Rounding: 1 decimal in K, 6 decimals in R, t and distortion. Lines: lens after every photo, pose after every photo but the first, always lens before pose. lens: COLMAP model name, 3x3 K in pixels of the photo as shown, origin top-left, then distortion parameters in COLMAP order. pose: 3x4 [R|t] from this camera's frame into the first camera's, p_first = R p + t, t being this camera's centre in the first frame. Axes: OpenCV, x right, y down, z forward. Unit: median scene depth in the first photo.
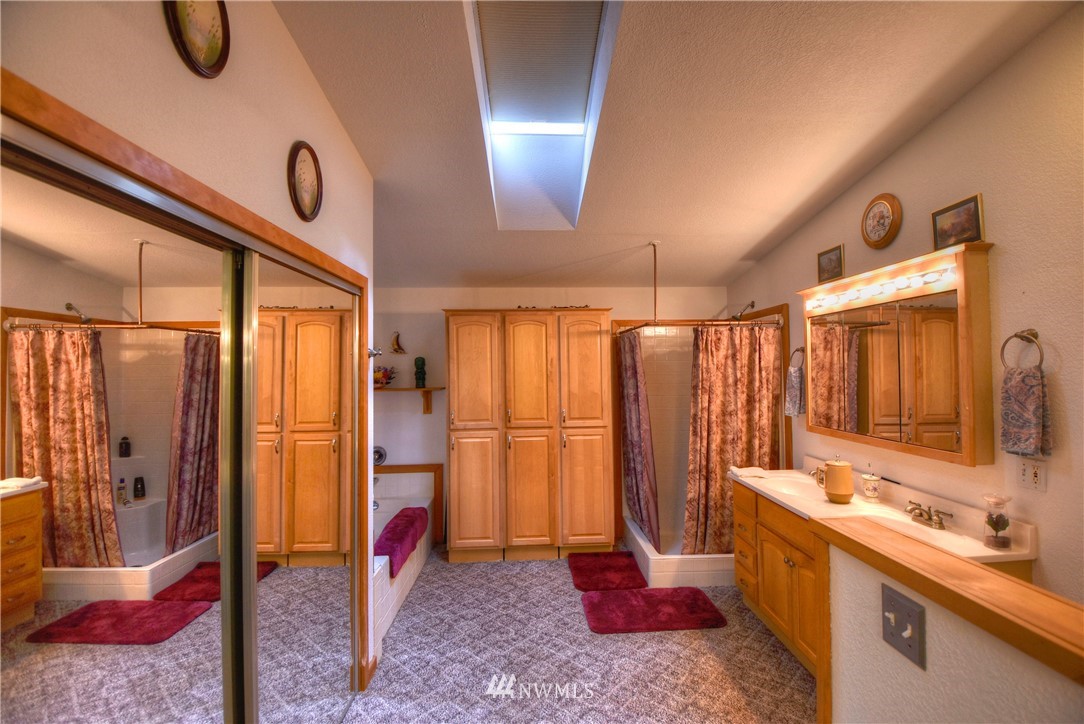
lens RADIAL K [[481.4, 0, 542.4], [0, 481.4, 351.7], [0, 0, 1]] dist [-0.019836, -0.000894]
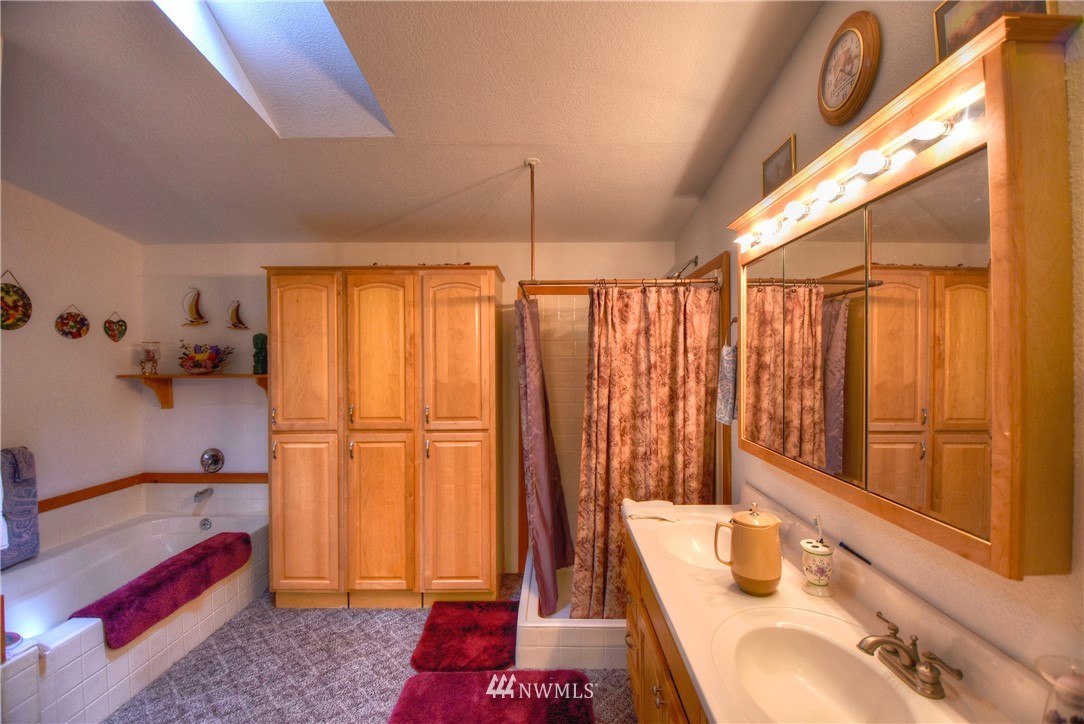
lens RADIAL K [[481.4, 0, 548.4], [0, 481.4, 351.7], [0, 0, 1]] dist [-0.019836, -0.000894]
pose [[0.999036, 0.007207, -0.043303, 0.286671], [-0.006211, 0.999714, 0.023083, 0.023849], [0.043457, -0.022792, 0.998795, 0.318521]]
